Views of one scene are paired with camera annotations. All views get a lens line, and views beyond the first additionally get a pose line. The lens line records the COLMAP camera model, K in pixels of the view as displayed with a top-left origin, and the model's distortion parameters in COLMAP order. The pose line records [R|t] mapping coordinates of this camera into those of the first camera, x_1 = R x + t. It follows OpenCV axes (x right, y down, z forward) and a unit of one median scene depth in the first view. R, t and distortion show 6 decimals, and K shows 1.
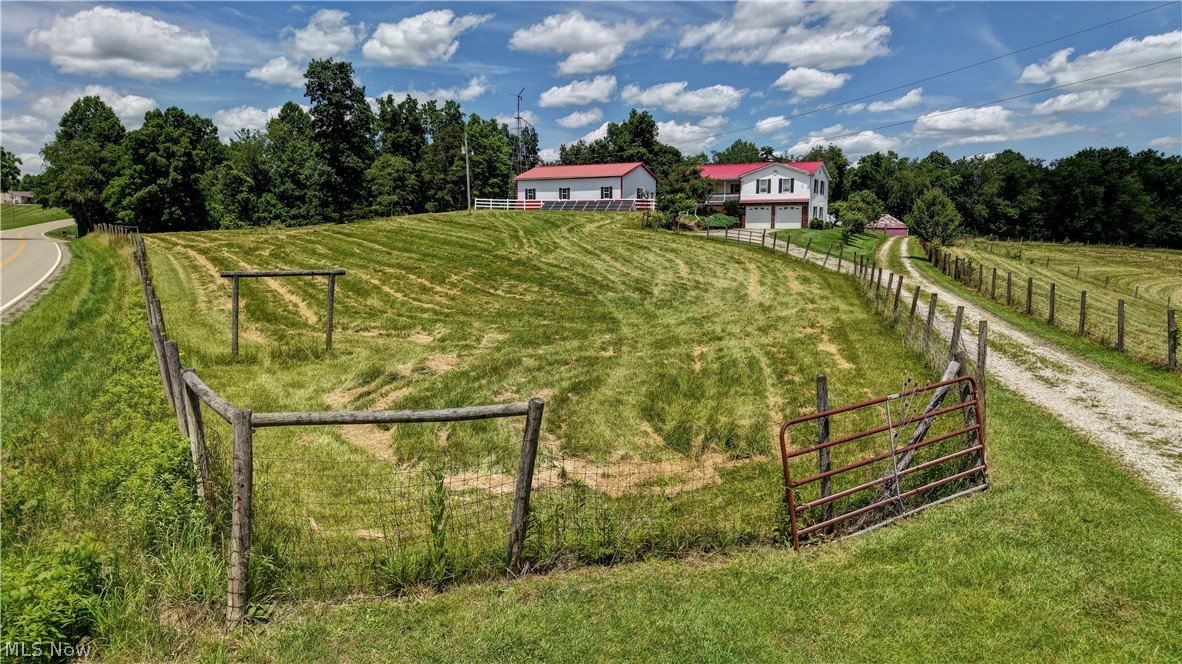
lens RADIAL K [[786.1, 0, 579.9], [0, 786.1, 338.6], [0, 0, 1]] dist [0.003427, -0.004576]
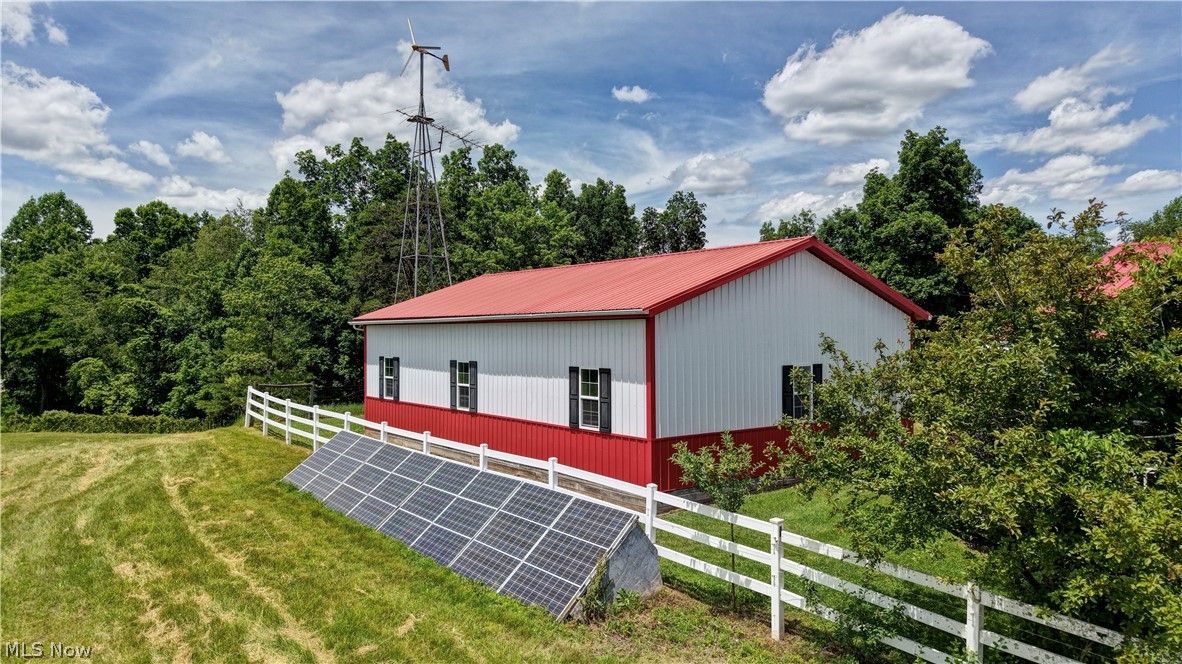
lens RADIAL K [[786.1, 0, 590.0], [0, 786.1, 326.2], [0, 0, 1]] dist [0.003427, -0.004576]
pose [[0.921113, -0.010880, -0.389143, 0.112990], [-0.045073, 0.989906, -0.134367, -0.185120], [0.386677, 0.141308, 0.911325, 0.861097]]
